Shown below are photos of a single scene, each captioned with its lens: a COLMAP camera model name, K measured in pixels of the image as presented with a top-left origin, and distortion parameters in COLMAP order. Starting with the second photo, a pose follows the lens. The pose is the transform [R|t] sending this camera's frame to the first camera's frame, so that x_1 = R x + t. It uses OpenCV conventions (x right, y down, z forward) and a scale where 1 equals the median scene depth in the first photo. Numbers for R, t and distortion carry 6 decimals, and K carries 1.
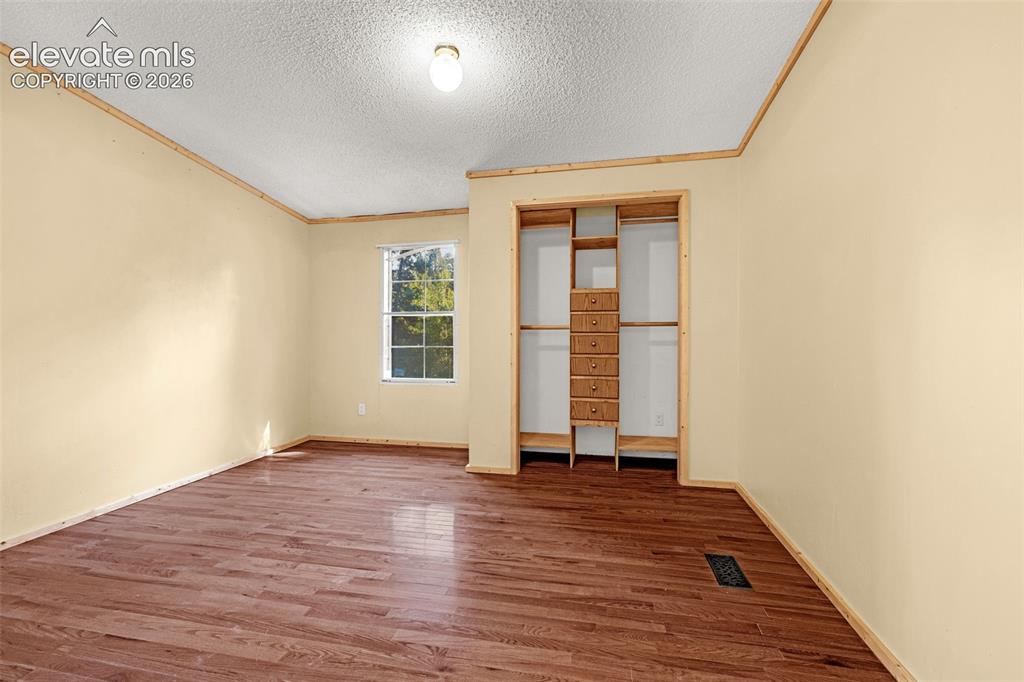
lens RADIAL K [[439.9, 0, 503.3], [0, 439.9, 339.2], [0, 0, 1]] dist [0.003640, 0.000301]
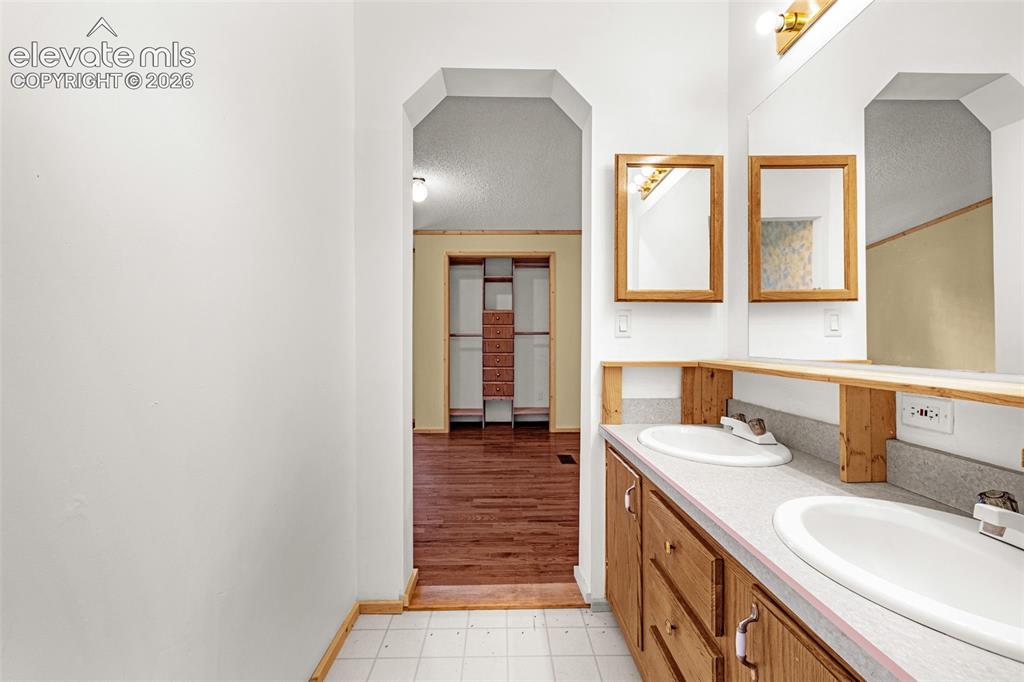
lens RADIAL K [[439.9, 0, 510.1], [0, 439.9, 341.9], [0, 0, 1]] dist [0.003640, 0.000301]
pose [[0.970429, 0.001265, 0.241382, -0.119932], [0.002075, 0.999906, -0.013585, 0.016074], [-0.241376, 0.013684, 0.970335, -0.484458]]
